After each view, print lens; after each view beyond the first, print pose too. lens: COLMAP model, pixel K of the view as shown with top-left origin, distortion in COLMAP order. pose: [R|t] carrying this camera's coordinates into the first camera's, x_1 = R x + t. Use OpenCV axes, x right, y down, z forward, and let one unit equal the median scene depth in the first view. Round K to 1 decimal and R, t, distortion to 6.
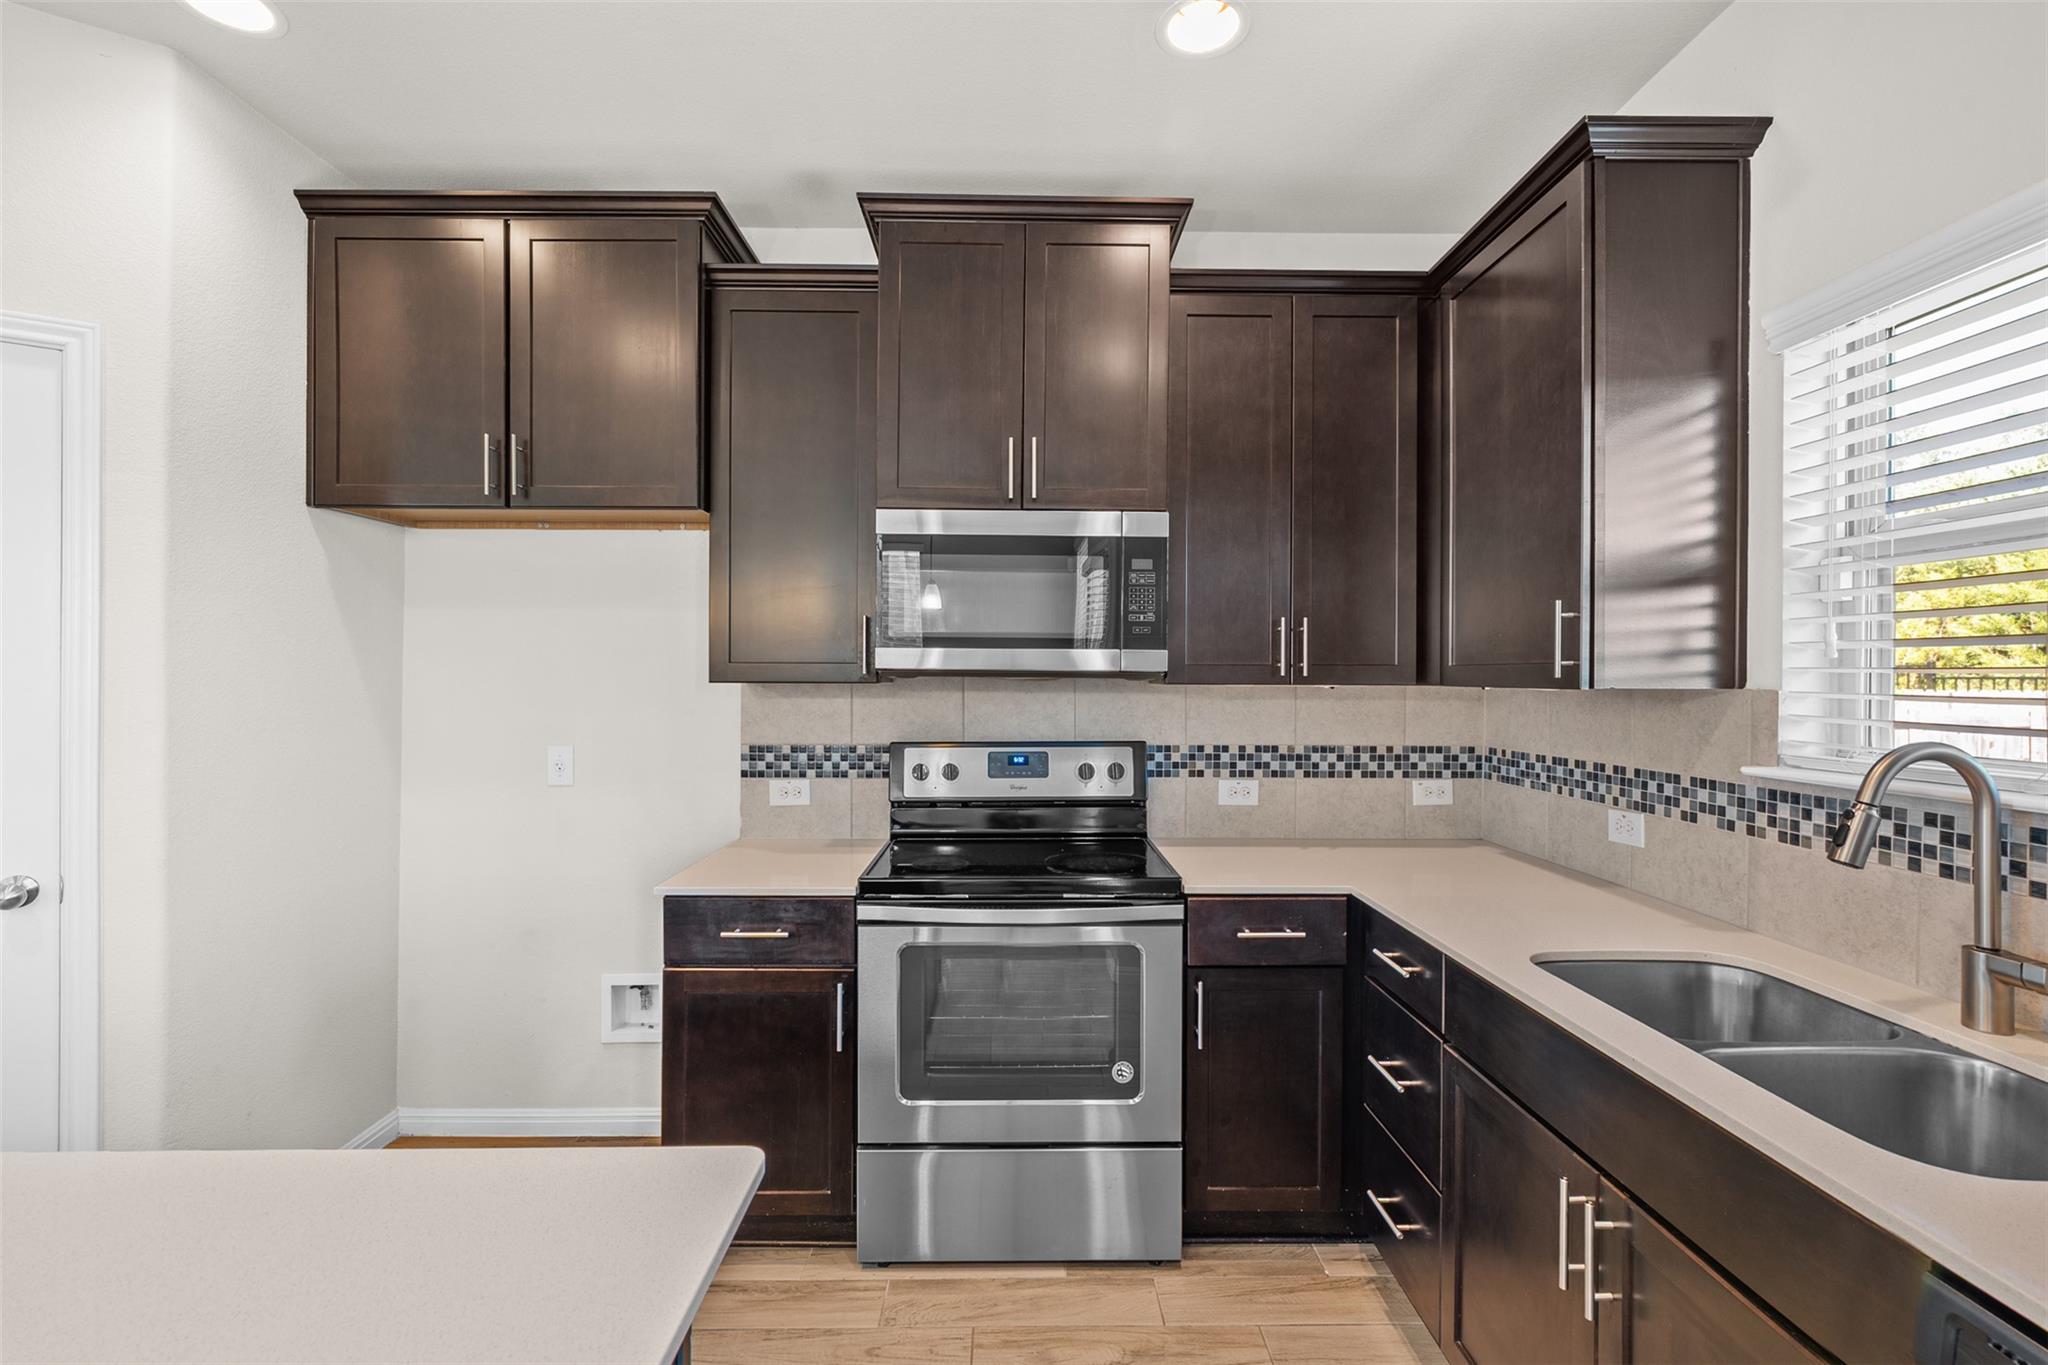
lens RADIAL K [[917.9, 0, 1022.4], [0, 917.9, 680.1], [0, 0, 1]] dist [-0.009996, 0.003302]
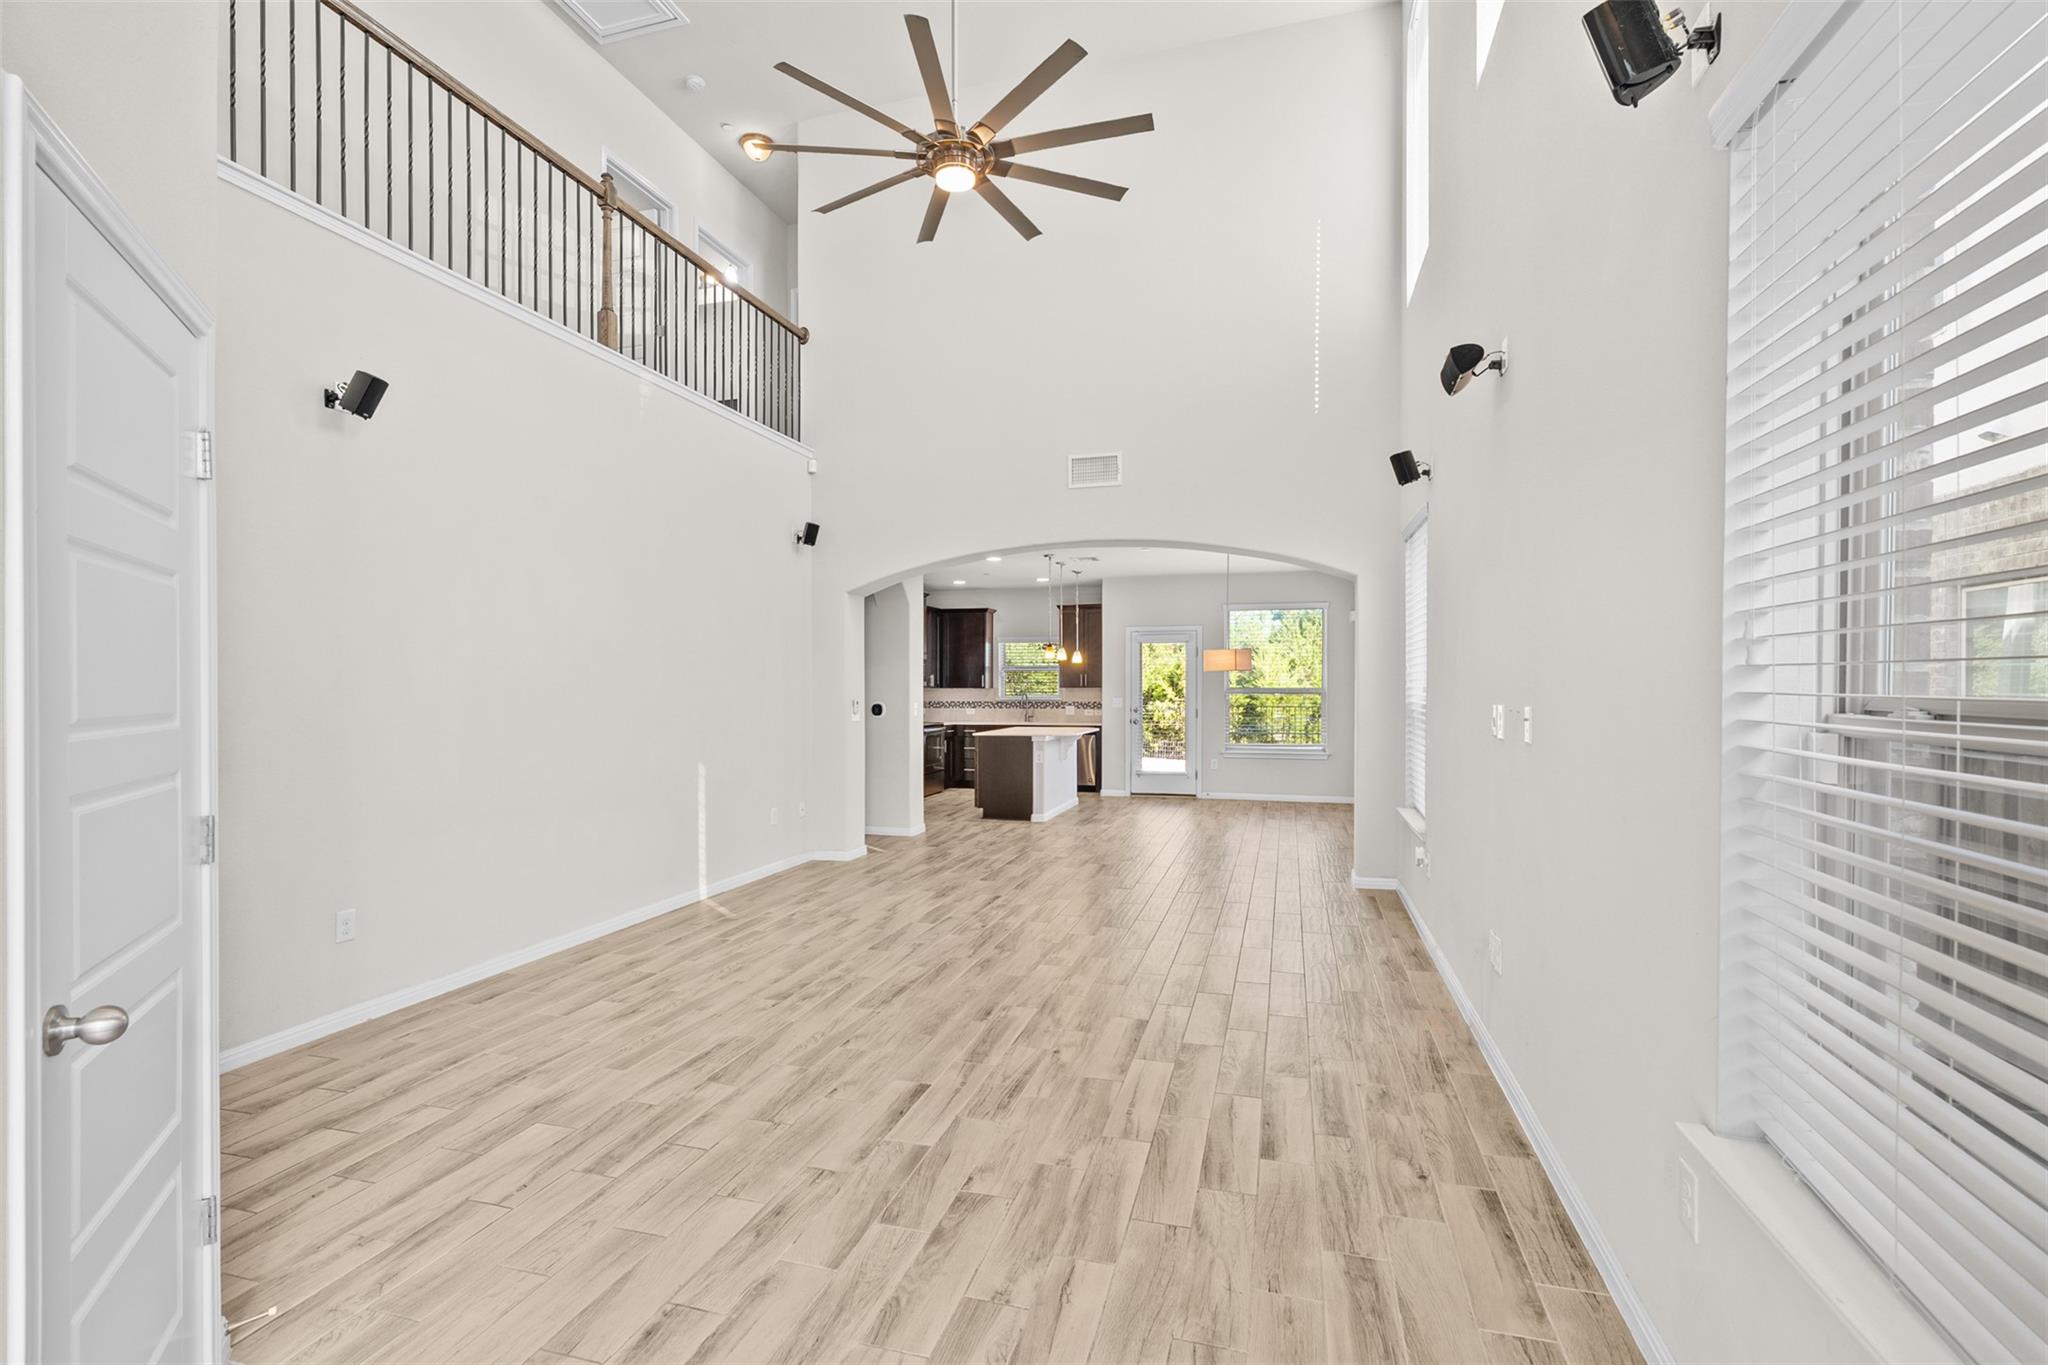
lens RADIAL K [[917.9, 0, 1037.5], [0, 917.9, 691.8], [0, 0, 1]] dist [-0.009996, 0.003302]
pose [[0.272841, -0.010950, 0.961997, -4.759109], [0.003801, 0.999940, 0.010304, -0.026098], [-0.962052, 0.000845, 0.272866, -1.025729]]
